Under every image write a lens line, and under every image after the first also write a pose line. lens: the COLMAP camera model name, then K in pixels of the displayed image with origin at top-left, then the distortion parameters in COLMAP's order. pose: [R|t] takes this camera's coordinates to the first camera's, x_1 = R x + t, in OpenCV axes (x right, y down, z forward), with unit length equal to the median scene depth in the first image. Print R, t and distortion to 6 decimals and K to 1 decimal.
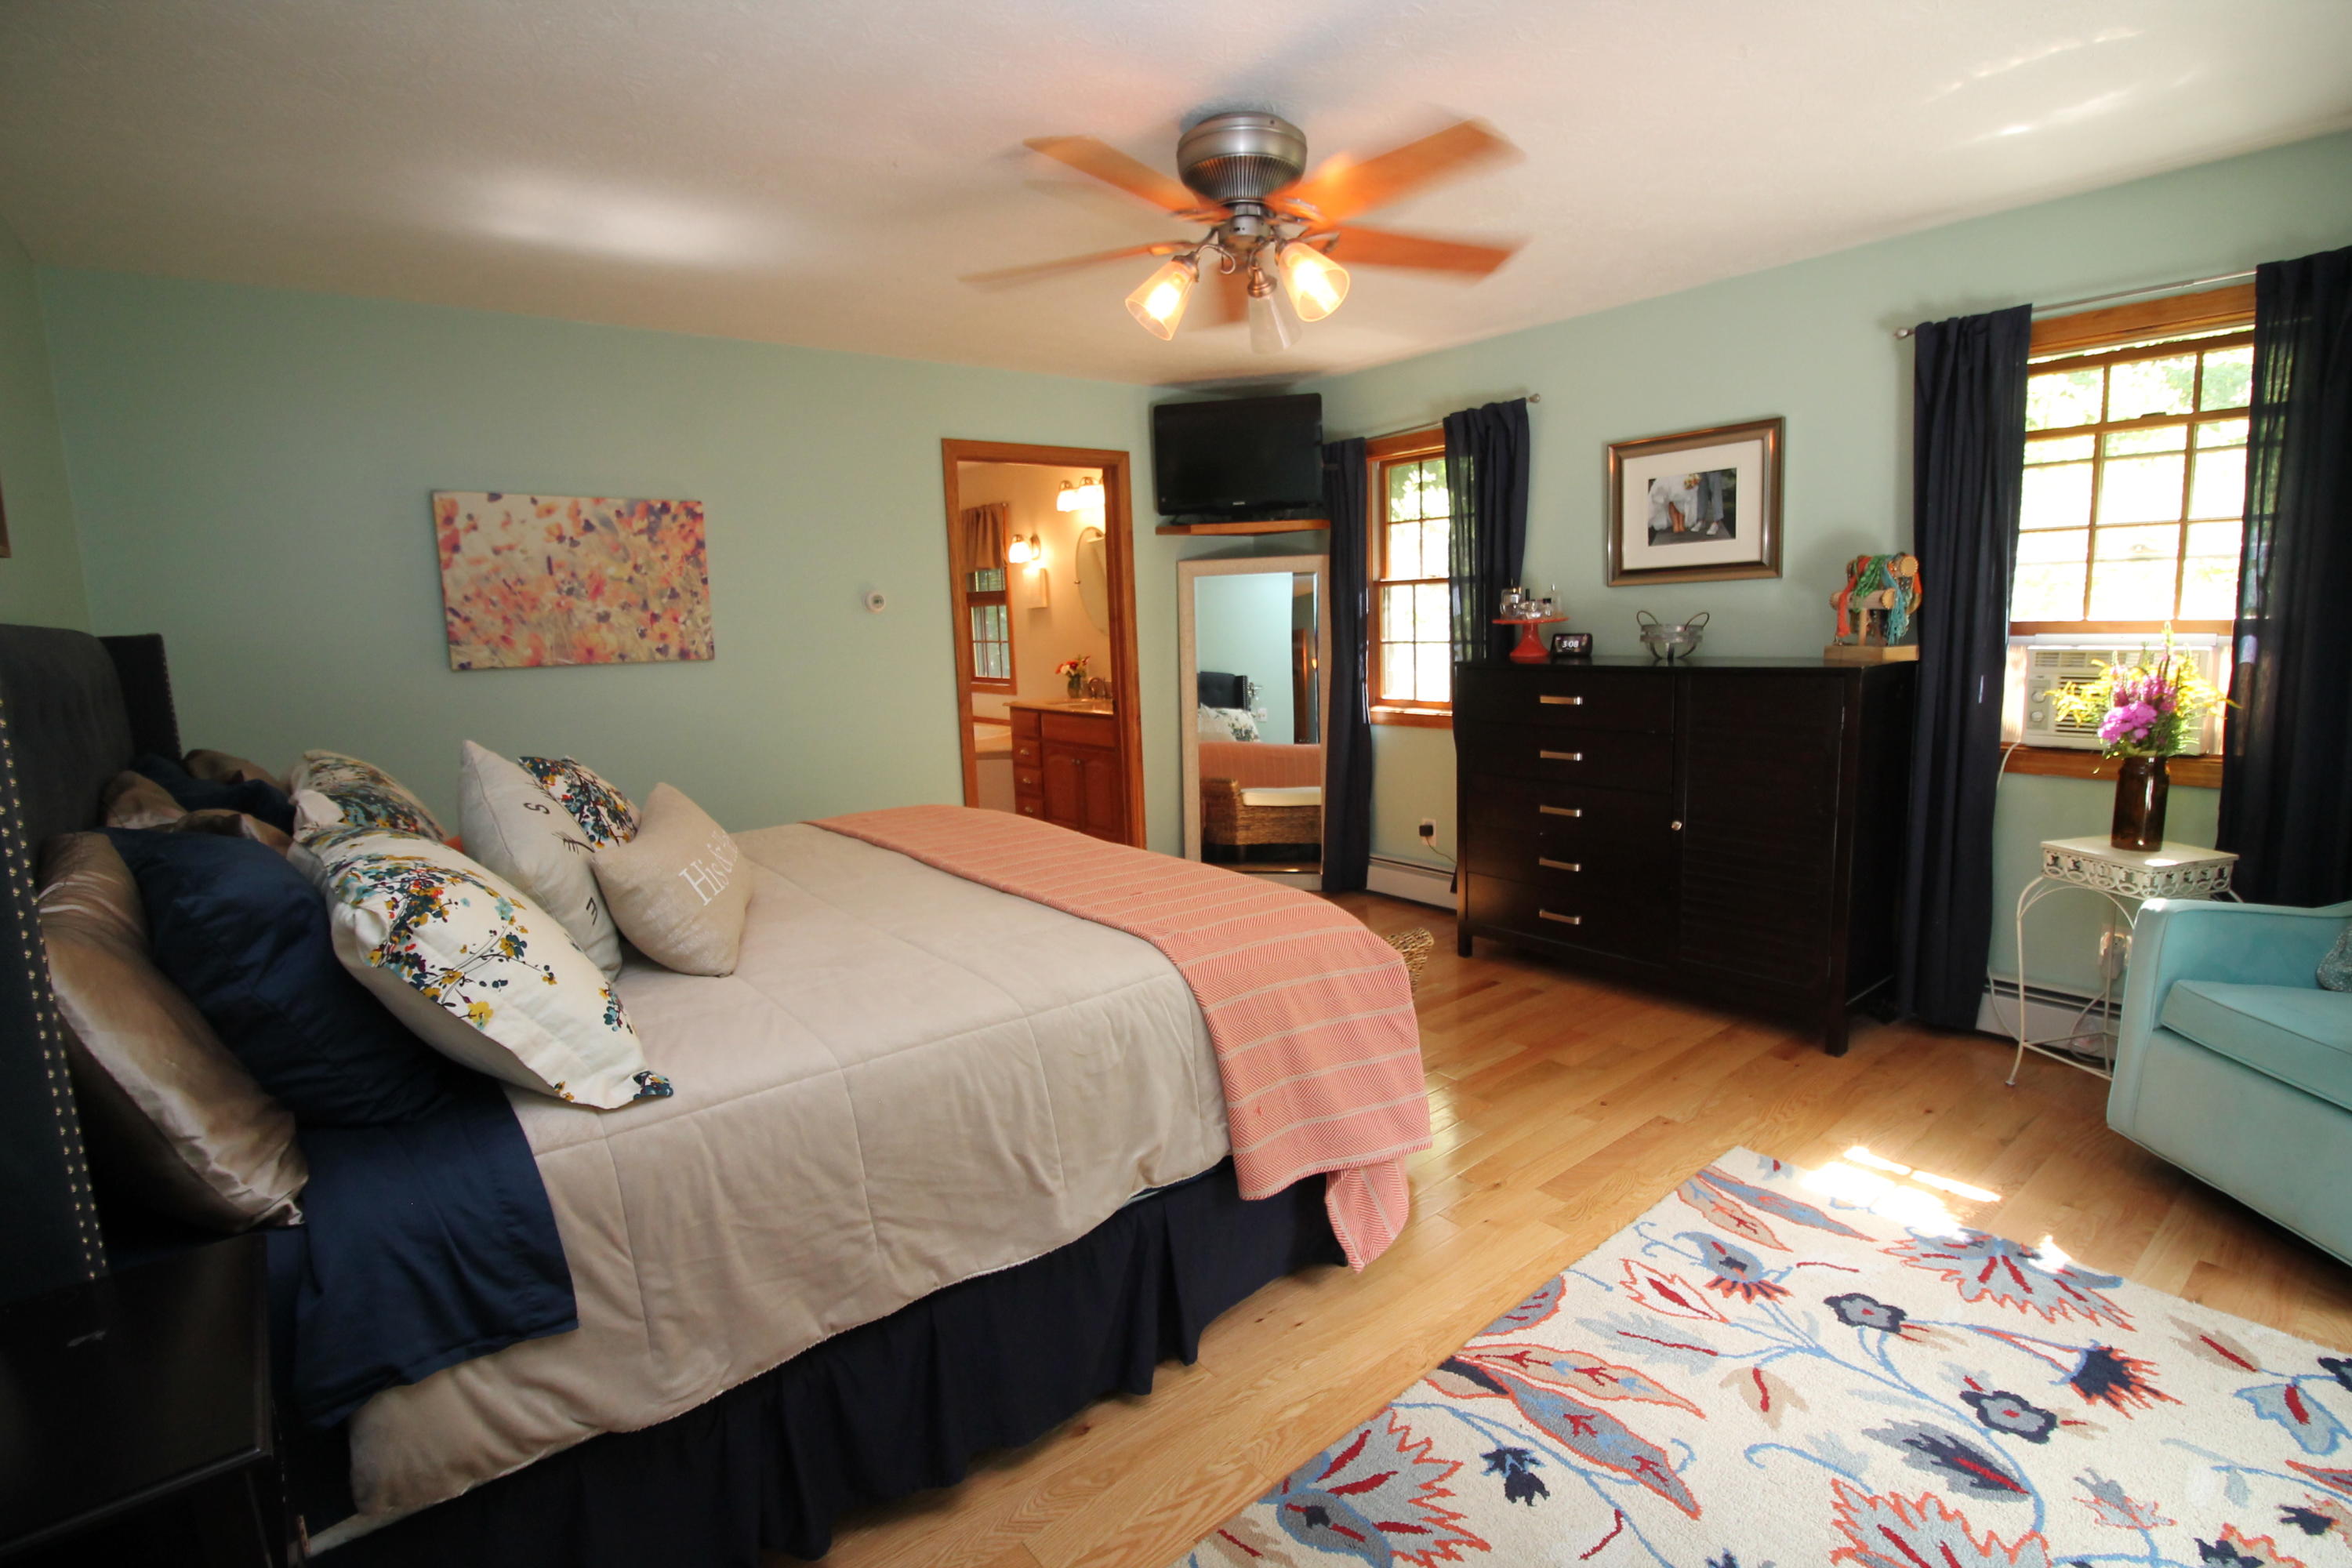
lens RADIAL K [[1108.6, 0, 1180.0], [0, 1108.6, 771.0], [0, 0, 1]] dist [-0.001848, -0.011291]
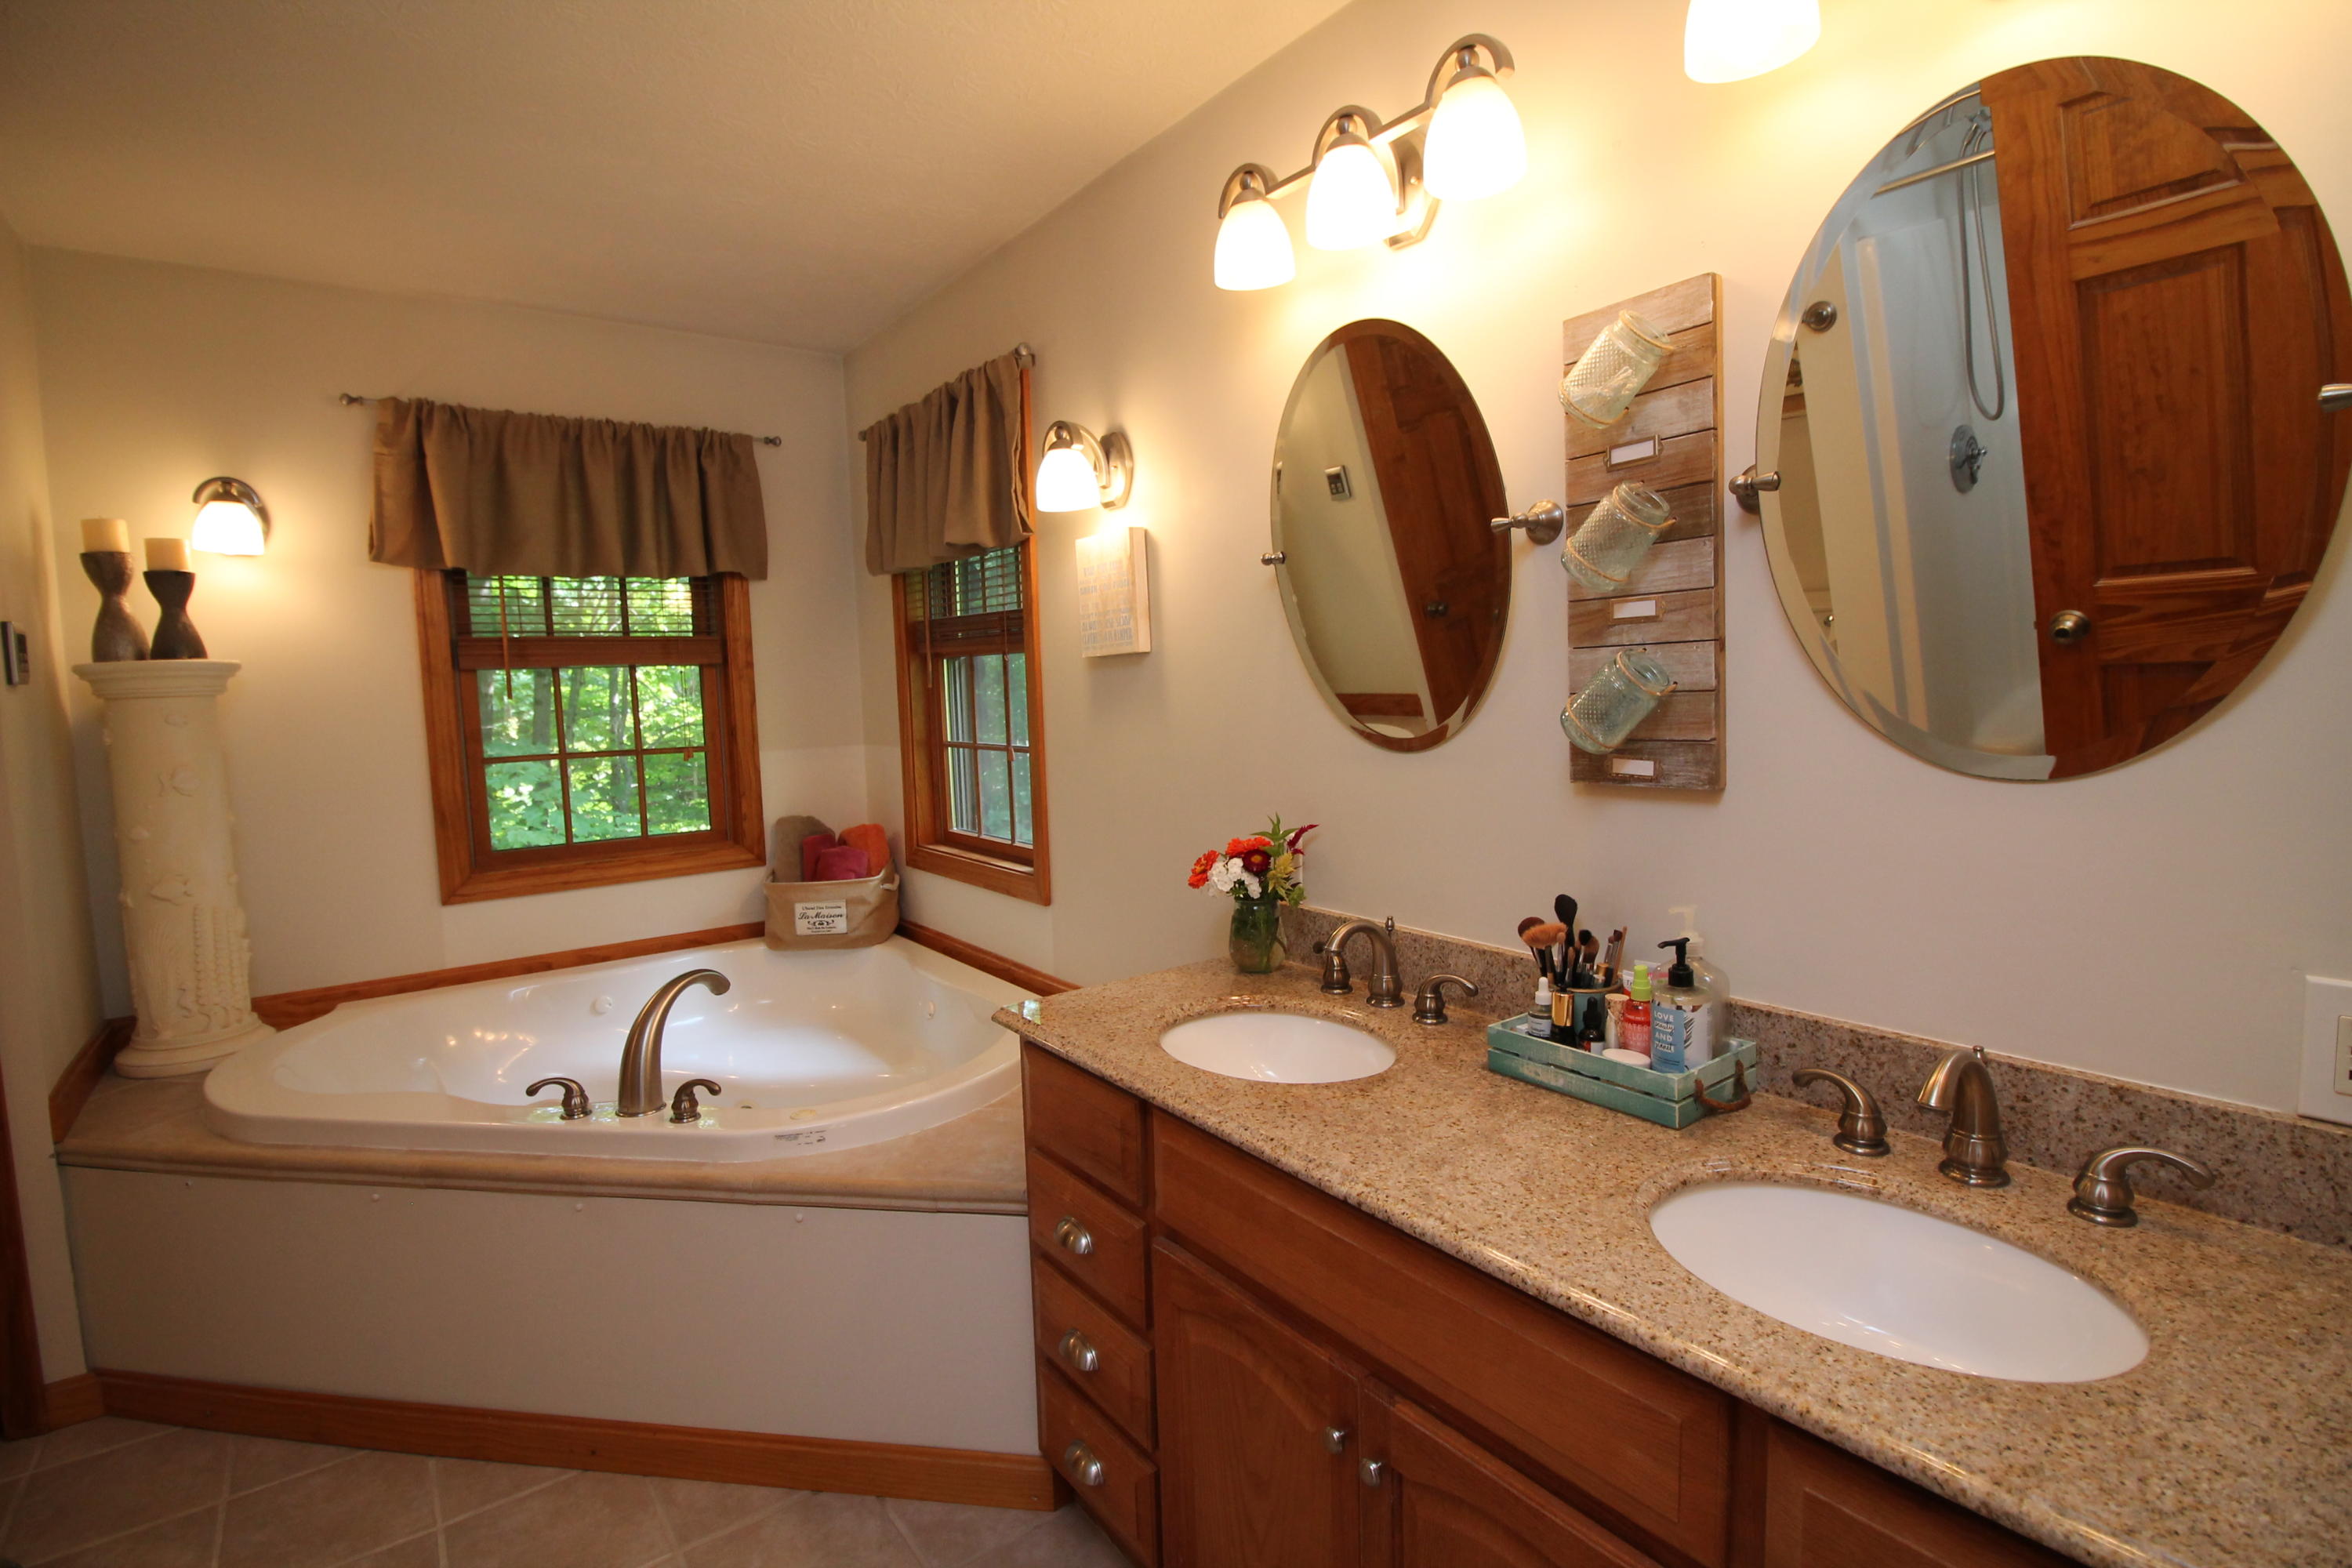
lens RADIAL K [[1120.5, 0, 1176.0], [0, 1120.5, 784.0], [0, 0, 1]] dist [-0.001004, -0.000058]
pose [[0.999120, 0.009742, -0.040791, -0.228403], [-0.011716, 0.998758, -0.048437, -0.219606], [0.040268, 0.048873, 0.997993, 1.571276]]
